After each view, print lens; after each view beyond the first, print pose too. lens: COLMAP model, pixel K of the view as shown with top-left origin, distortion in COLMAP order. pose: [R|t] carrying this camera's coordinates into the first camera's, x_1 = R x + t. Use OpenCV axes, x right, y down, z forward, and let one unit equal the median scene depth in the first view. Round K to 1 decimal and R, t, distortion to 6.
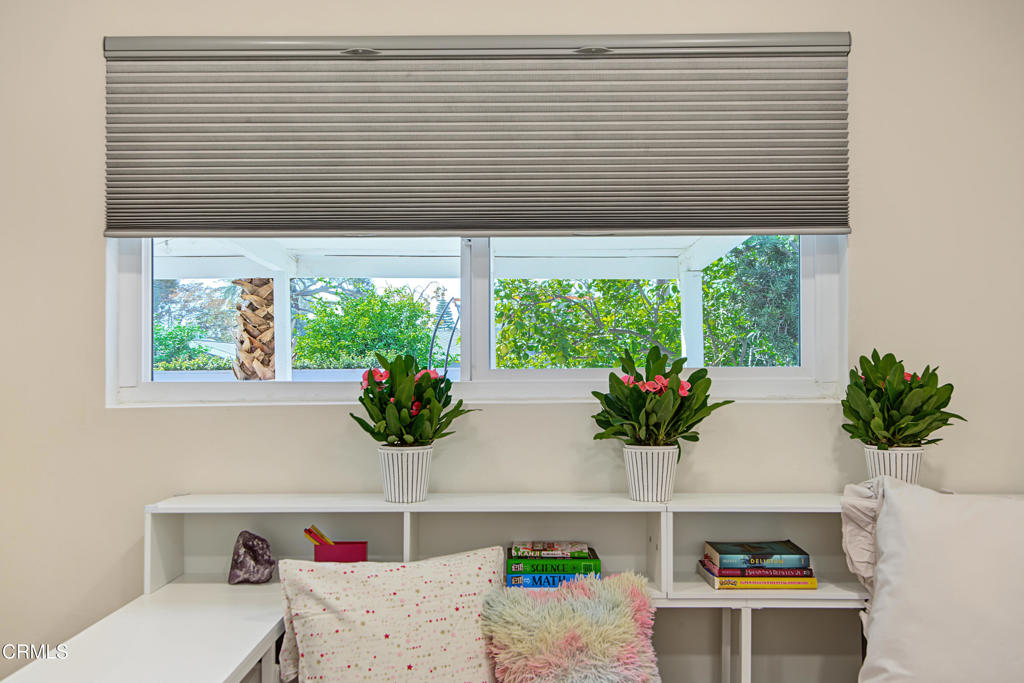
lens RADIAL K [[887.3, 0, 511.8], [0, 887.3, 341.9], [0, 0, 1]] dist [0.018777, -0.008686]
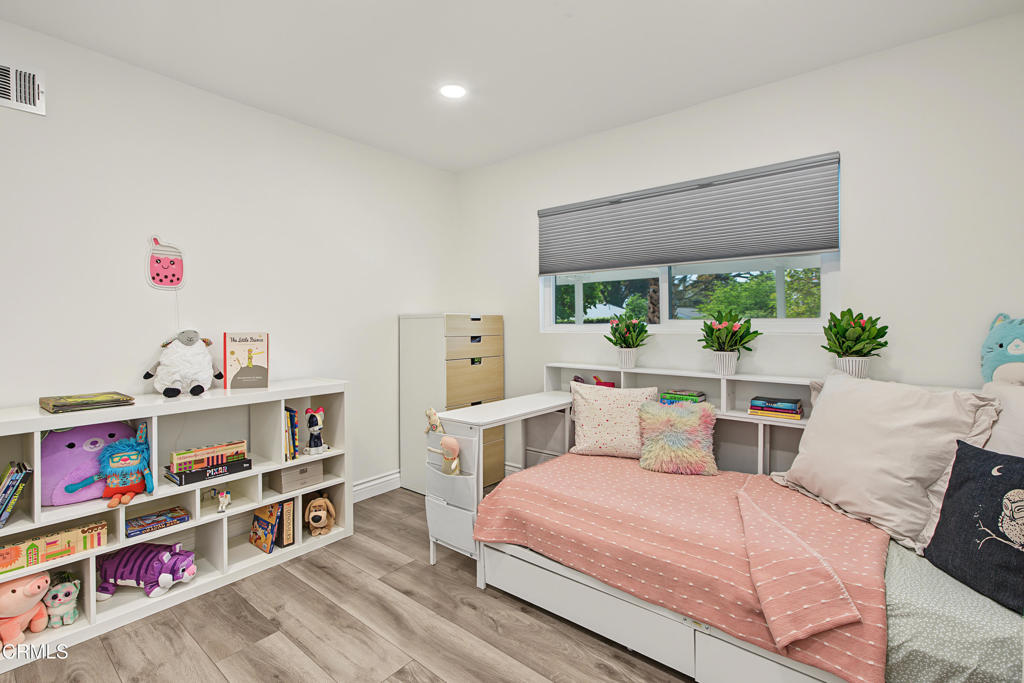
lens RADIAL K [[483.5, 0, 501.5], [0, 483.5, 318.9], [0, 0, 1]] dist [0.007248, -0.002866]
pose [[0.759335, -0.003782, -0.650689, 0.543888], [0.020145, 0.999640, 0.017699, -0.004351], [0.650388, -0.026548, 0.759138, -0.355353]]
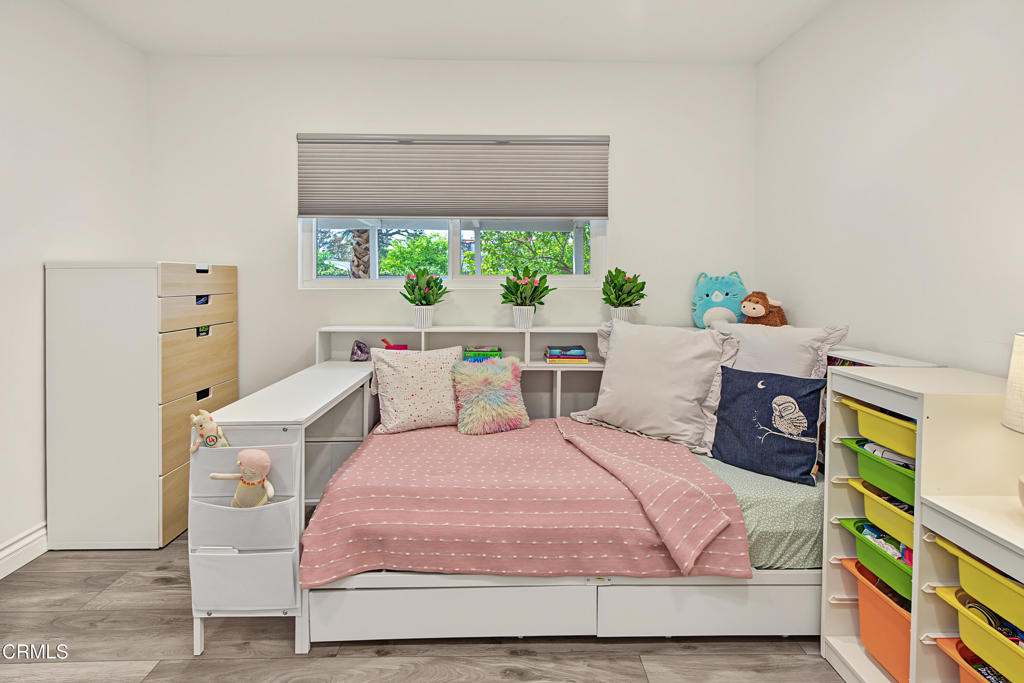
lens RADIAL K [[483.5, 0, 512.1], [0, 483.5, 278.8], [0, 0, 1]] dist [0.007248, -0.002866]
pose [[0.999678, 0.007688, 0.024167, 0.092824], [-0.008512, 0.999379, 0.034207, -0.003836], [-0.023889, -0.034402, 0.999123, -0.331537]]
